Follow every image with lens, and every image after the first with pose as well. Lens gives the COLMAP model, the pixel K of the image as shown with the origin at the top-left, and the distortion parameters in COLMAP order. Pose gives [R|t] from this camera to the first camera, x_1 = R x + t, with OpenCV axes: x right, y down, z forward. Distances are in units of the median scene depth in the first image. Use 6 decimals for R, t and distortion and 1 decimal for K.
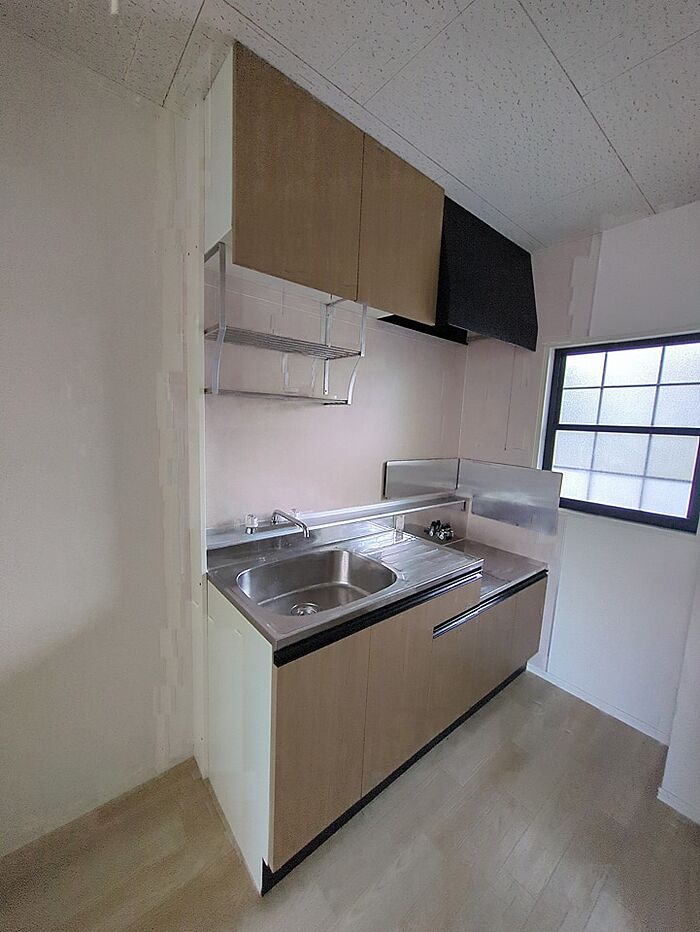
lens RADIAL K [[367.7, 0, 347.8], [0, 367.7, 468.6], [0, 0, 1]] dist [-0.002621, 0.000036]
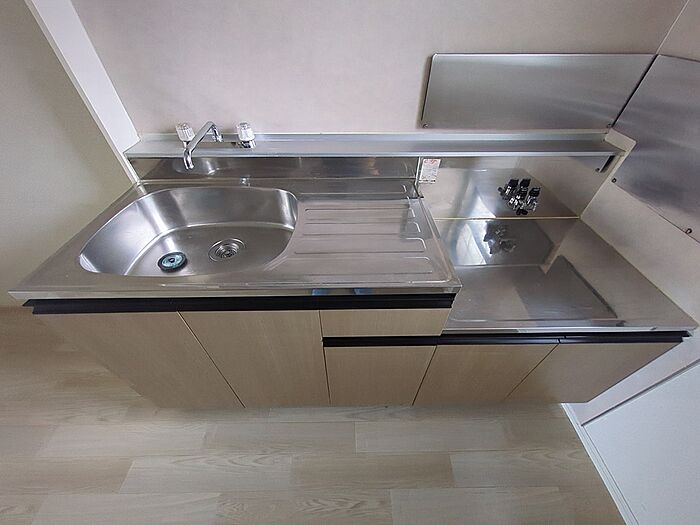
lens RADIAL K [[276.2, 0, 350.0], [0, 276.2, 262.5], [0, 0, 1]] dist [-0.002621, 0.000036]
pose [[0.778181, 0.395208, -0.488103, 0.330858], [-0.046420, 0.811253, 0.582850, 0.001084], [0.626322, -0.430905, 0.649647, 0.517049]]
